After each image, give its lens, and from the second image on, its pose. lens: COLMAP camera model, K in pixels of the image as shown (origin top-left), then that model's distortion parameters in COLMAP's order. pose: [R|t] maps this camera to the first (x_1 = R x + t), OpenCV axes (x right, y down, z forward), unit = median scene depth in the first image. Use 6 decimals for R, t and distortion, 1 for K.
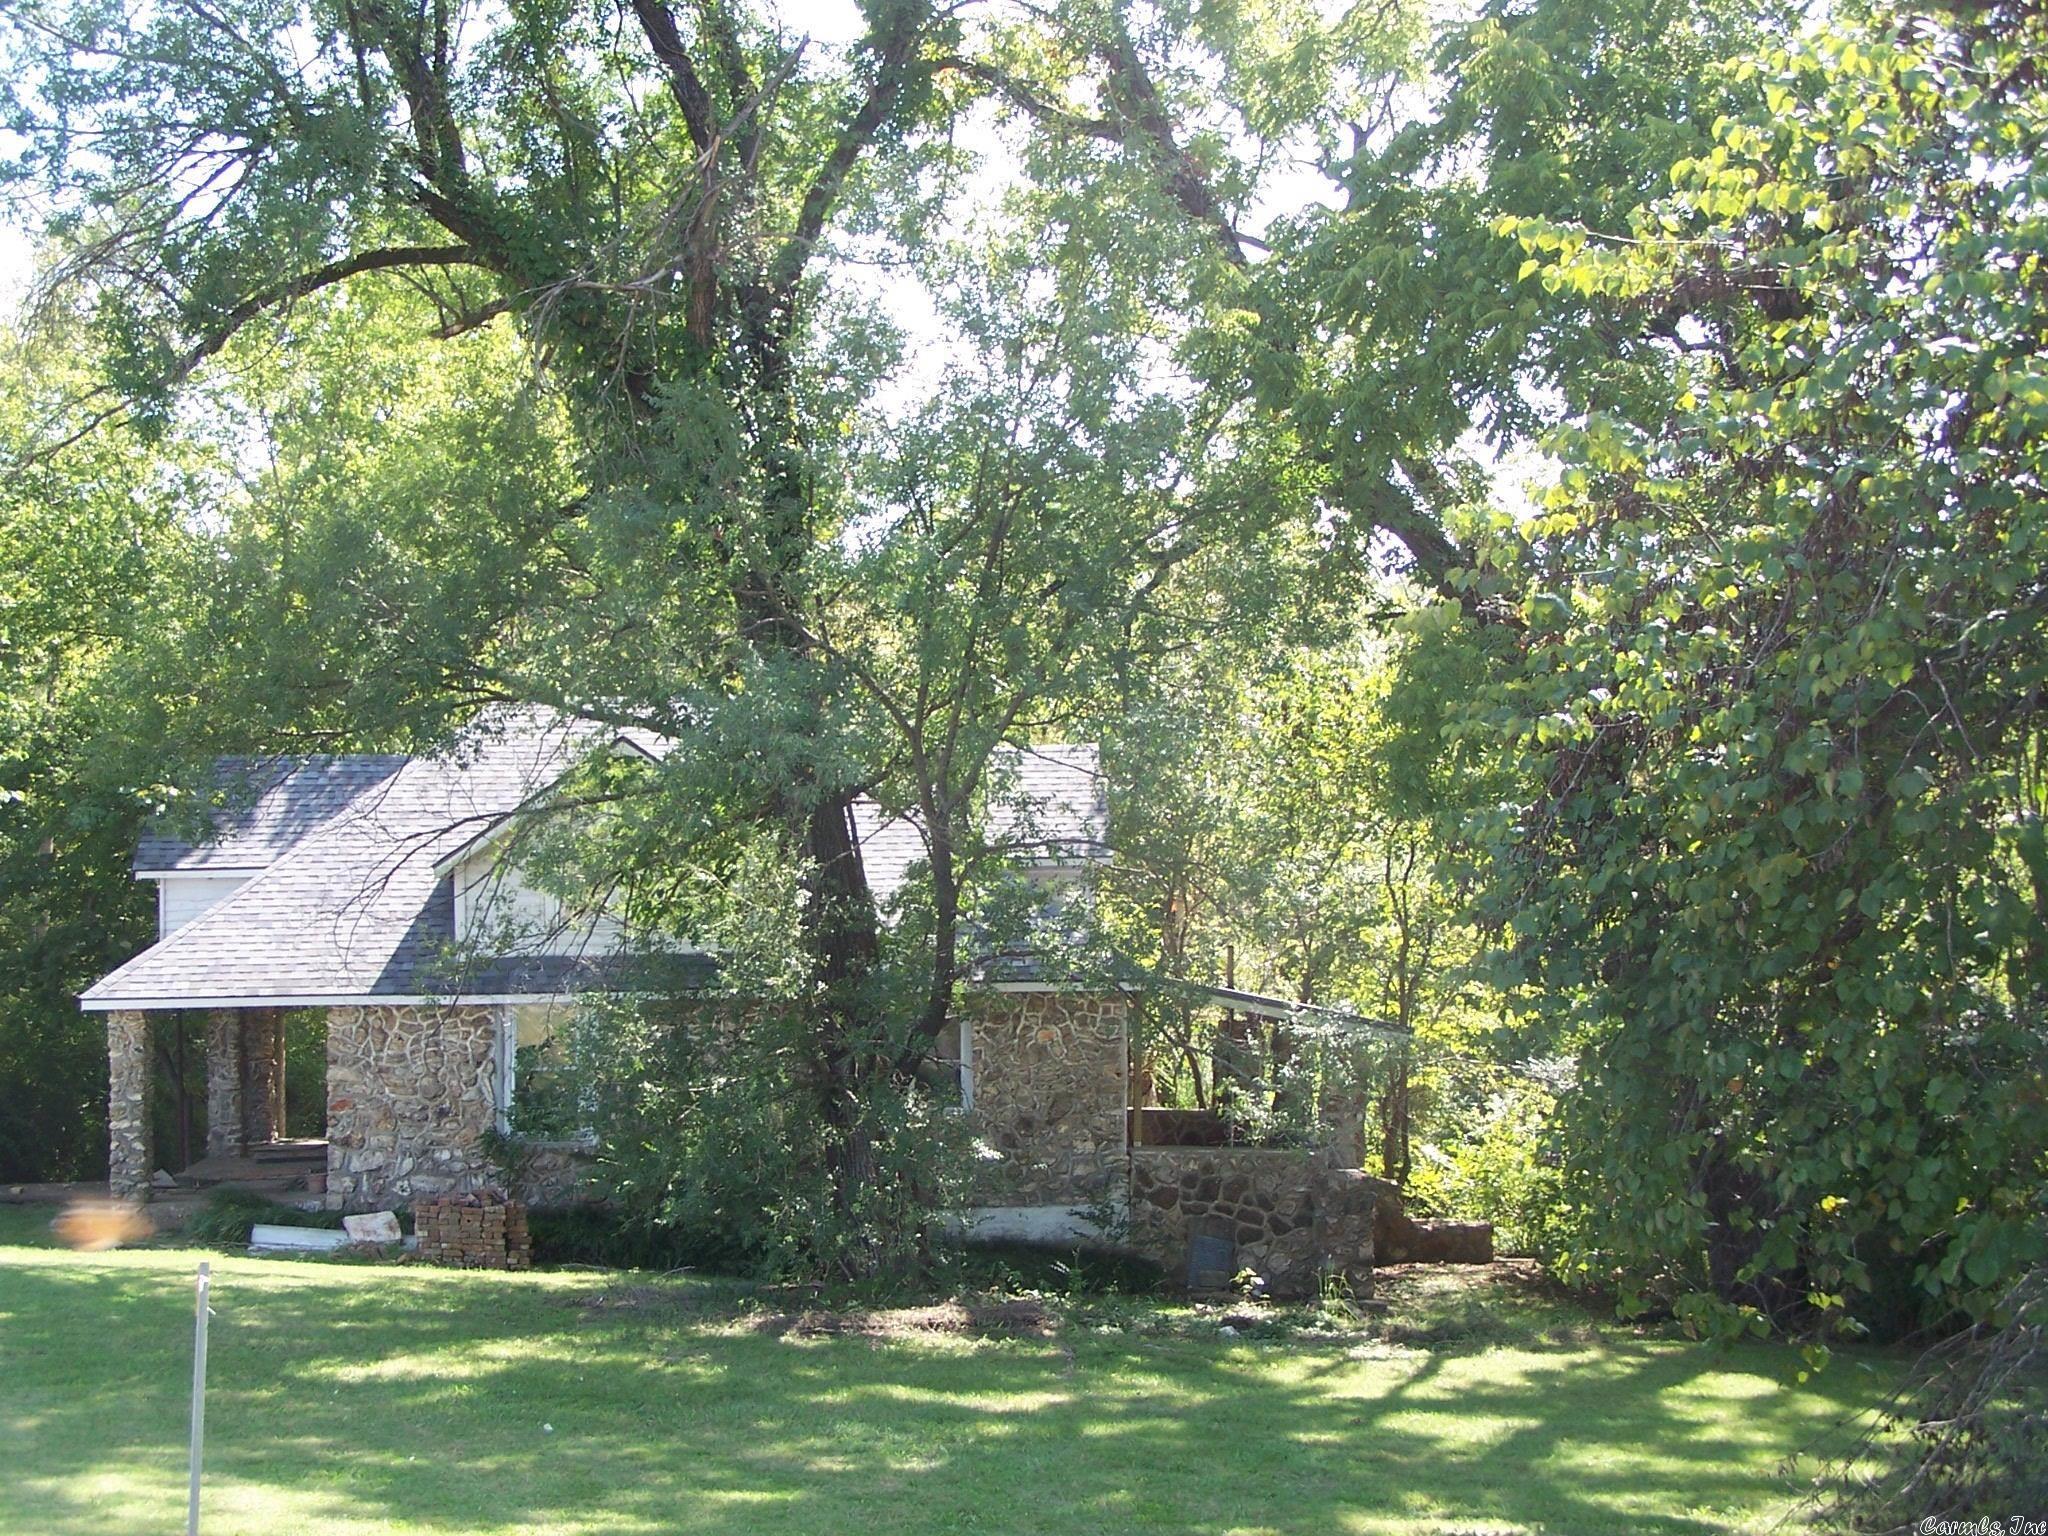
lens RADIAL K [[2764.8, 0, 1024.0], [0, 2764.8, 768.0], [0, 0, 1]] dist [-0.172286, 0.499527]
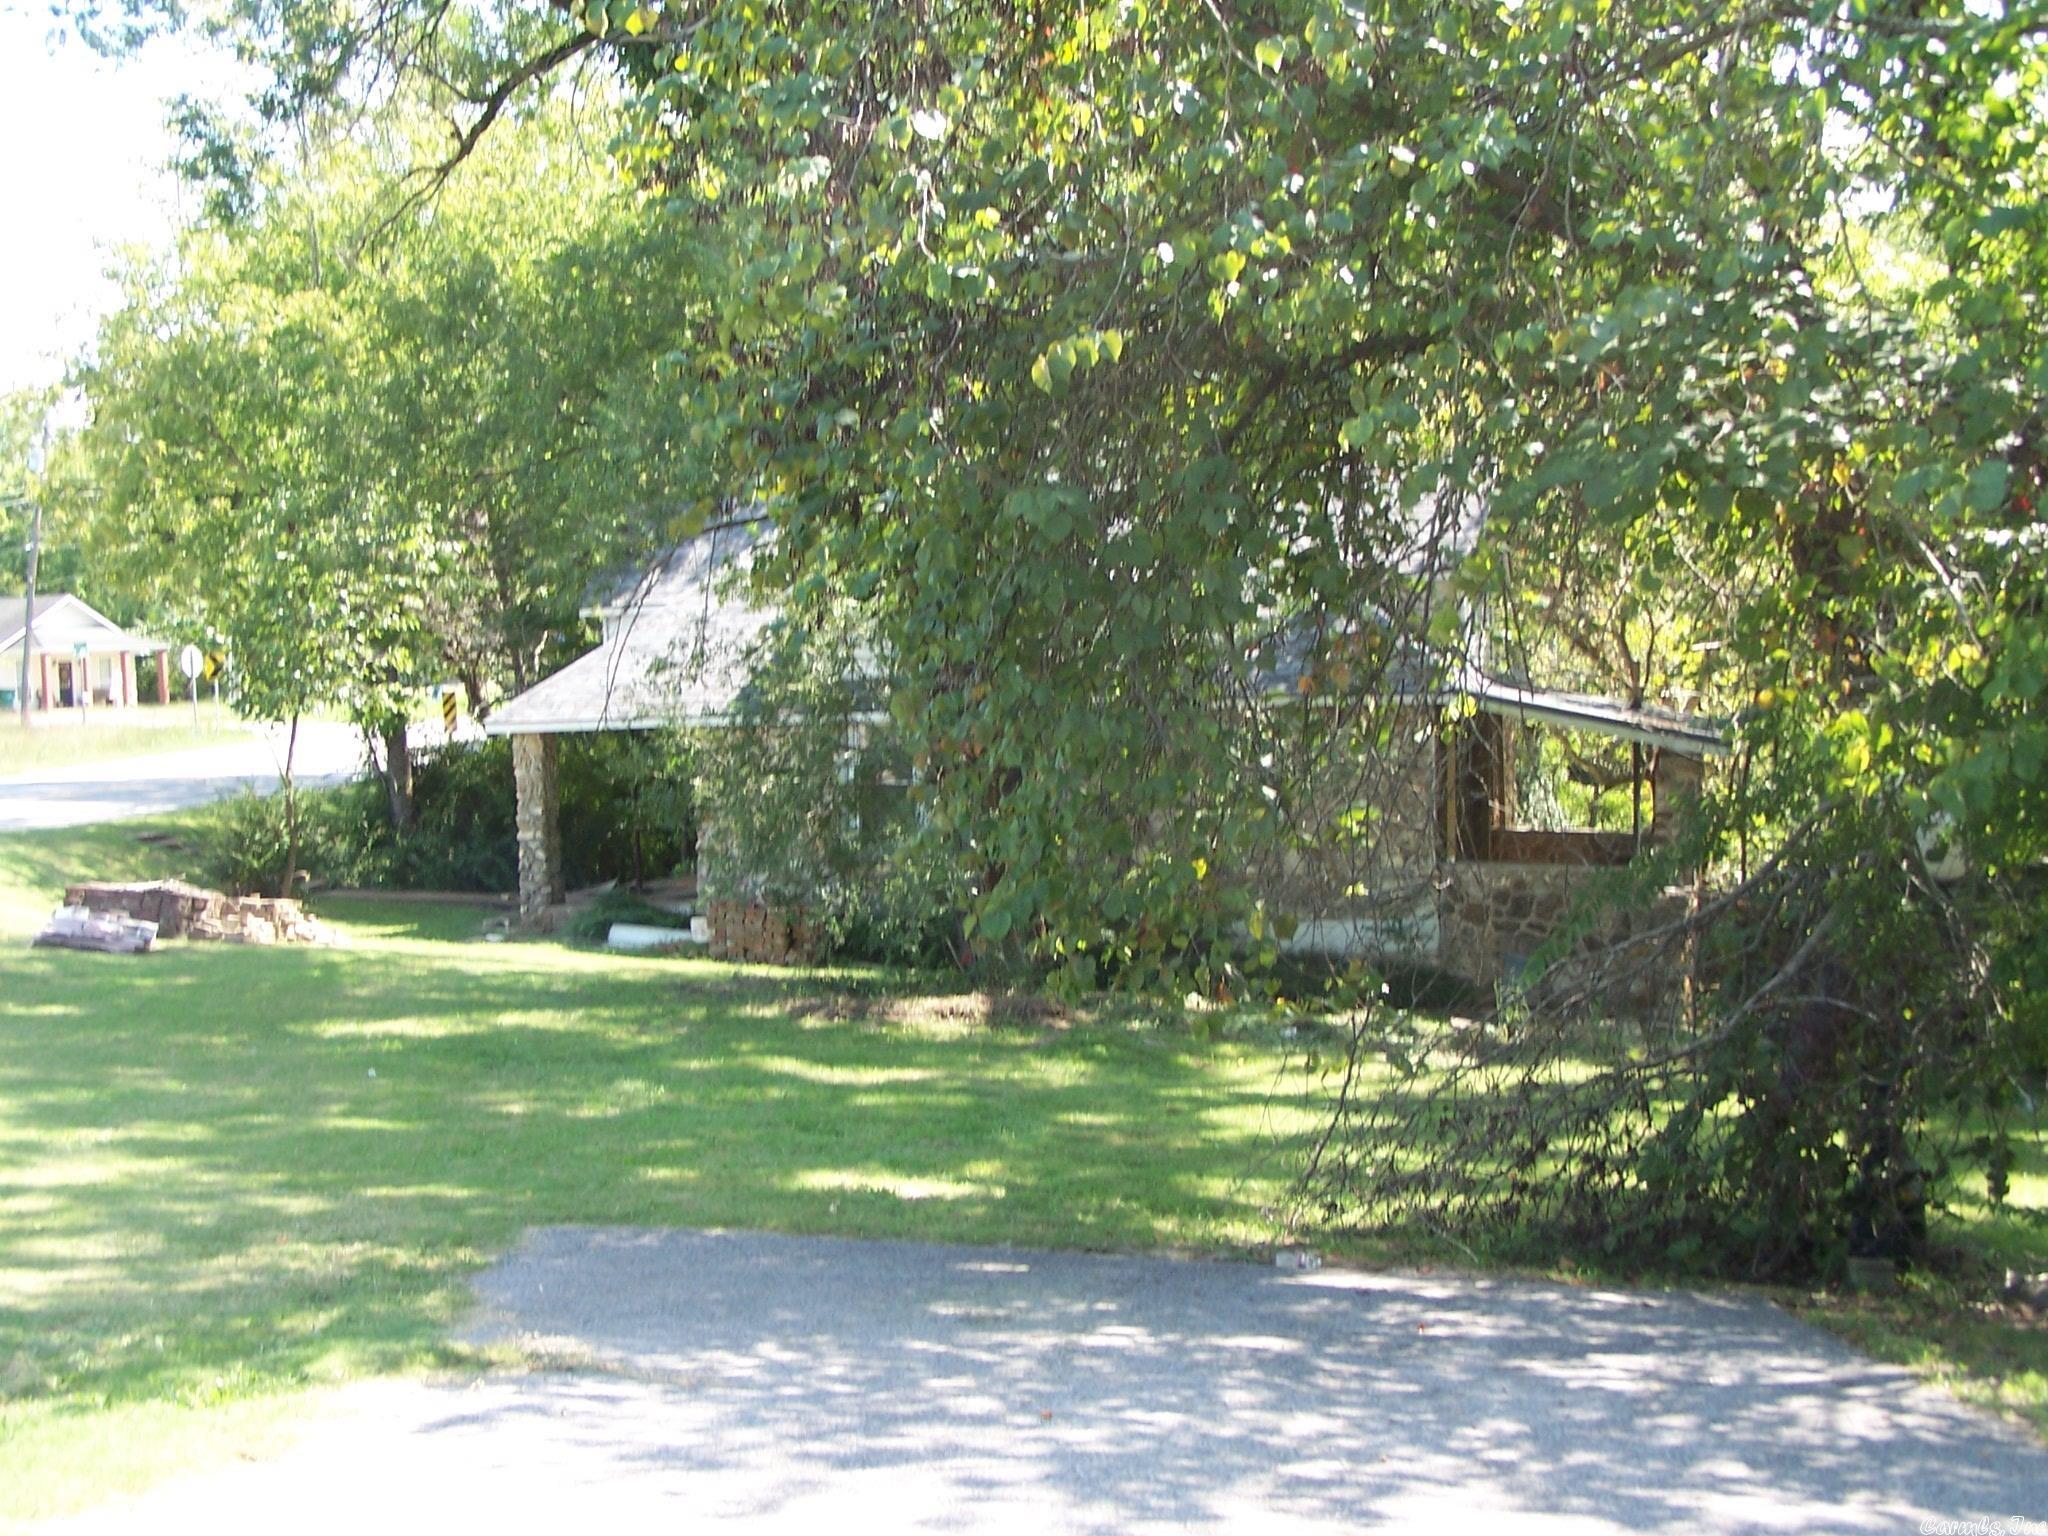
lens RADIAL K [[2764.8, 0, 1024.0], [0, 2764.8, 768.0], [0, 0, 1]] dist [-0.172286, 0.499527]
pose [[0.928311, -0.002917, -0.371794, 0.275928], [0.036214, 0.995924, 0.082608, 0.017798], [0.370037, -0.090150, 0.924633, 0.037293]]
